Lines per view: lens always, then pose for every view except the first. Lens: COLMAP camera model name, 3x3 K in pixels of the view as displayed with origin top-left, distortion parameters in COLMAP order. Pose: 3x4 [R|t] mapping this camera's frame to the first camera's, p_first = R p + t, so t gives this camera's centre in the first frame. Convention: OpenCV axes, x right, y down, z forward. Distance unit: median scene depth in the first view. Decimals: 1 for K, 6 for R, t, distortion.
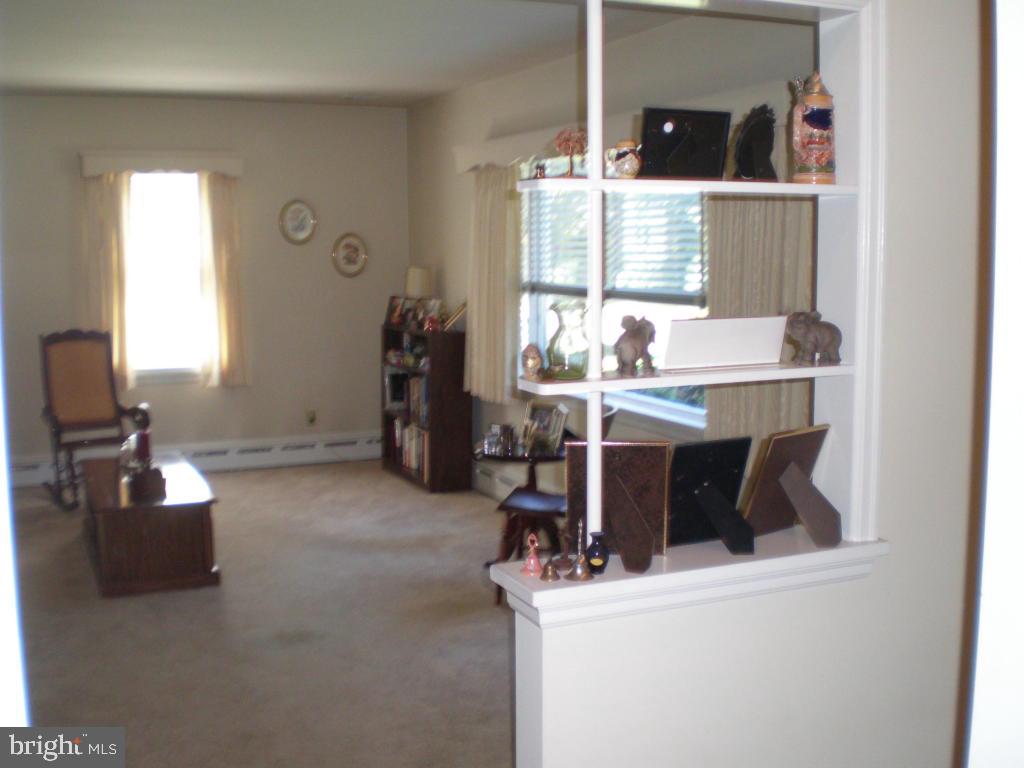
lens RADIAL K [[1190.3, 0, 519.2], [0, 1190.3, 380.1], [0, 0, 1]] dist [-0.057342, -0.222358]
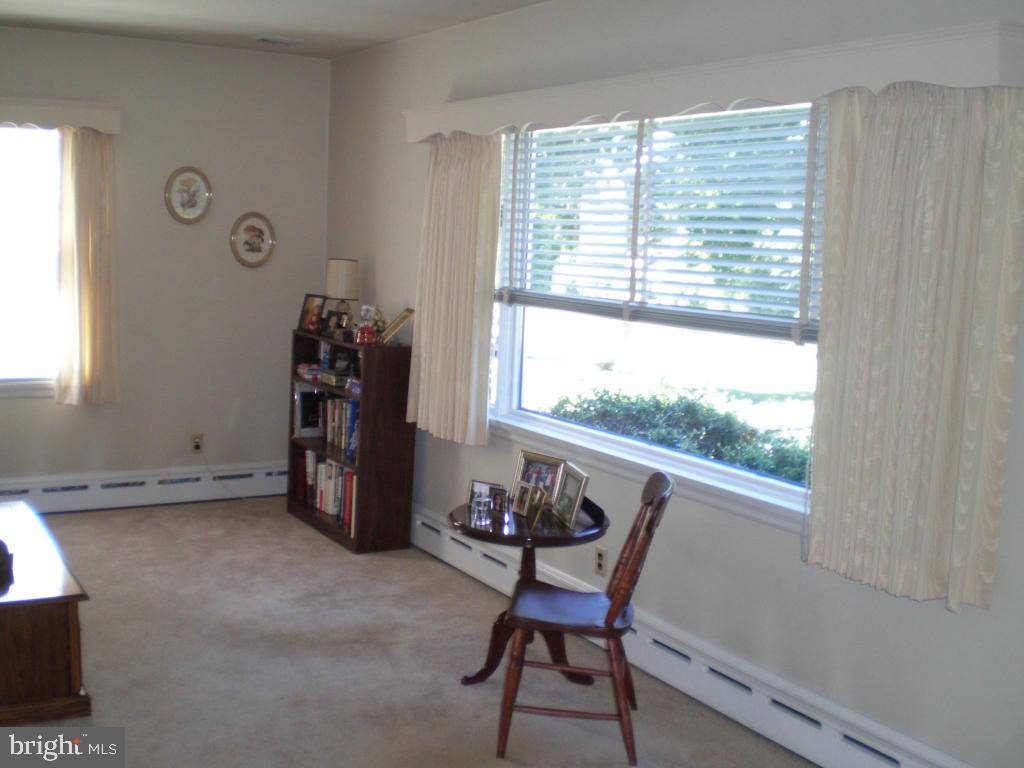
lens RADIAL K [[1216.5, 0, 507.4], [0, 1216.5, 364.5], [0, 0, 1]] dist [-0.028746, -0.067390]
pose [[0.993812, 0.029373, 0.107120, -0.063197], [-0.028826, 0.999562, -0.006651, -0.024121], [-0.107269, 0.003522, 0.994224, 0.190873]]
